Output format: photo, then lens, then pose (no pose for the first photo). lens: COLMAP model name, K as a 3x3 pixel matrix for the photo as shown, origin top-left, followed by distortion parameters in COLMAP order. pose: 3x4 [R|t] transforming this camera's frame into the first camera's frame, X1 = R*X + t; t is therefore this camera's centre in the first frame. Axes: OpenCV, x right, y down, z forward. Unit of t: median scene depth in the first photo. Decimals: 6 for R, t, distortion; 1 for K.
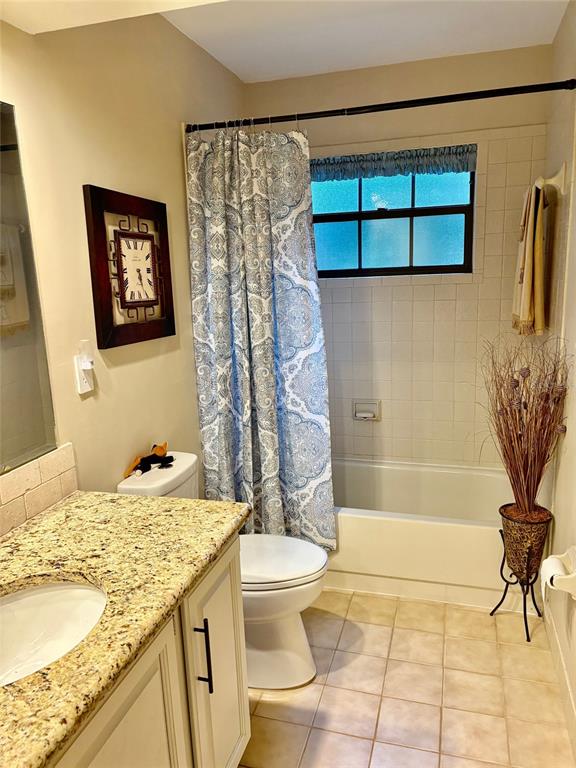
lens RADIAL K [[572.0, 0, 287.9], [0, 572.0, 383.5], [0, 0, 1]] dist [0.016219, -0.026033]
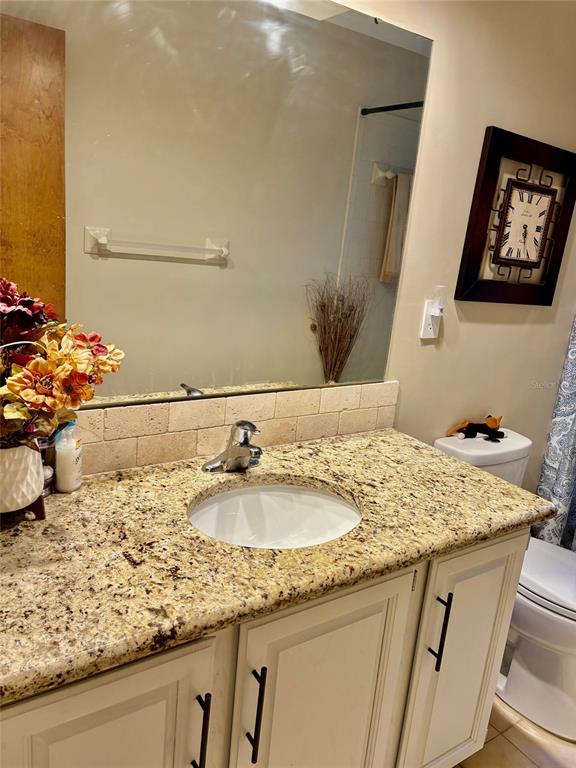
lens RADIAL K [[572.0, 0, 289.0], [0, 572.0, 384.2], [0, 0, 1]] dist [0.016219, -0.026033]
pose [[0.754612, 0.274541, -0.595977, 0.081265], [-0.248833, 0.960153, 0.127234, 0.025704], [0.607160, 0.052286, 0.792858, 0.068196]]
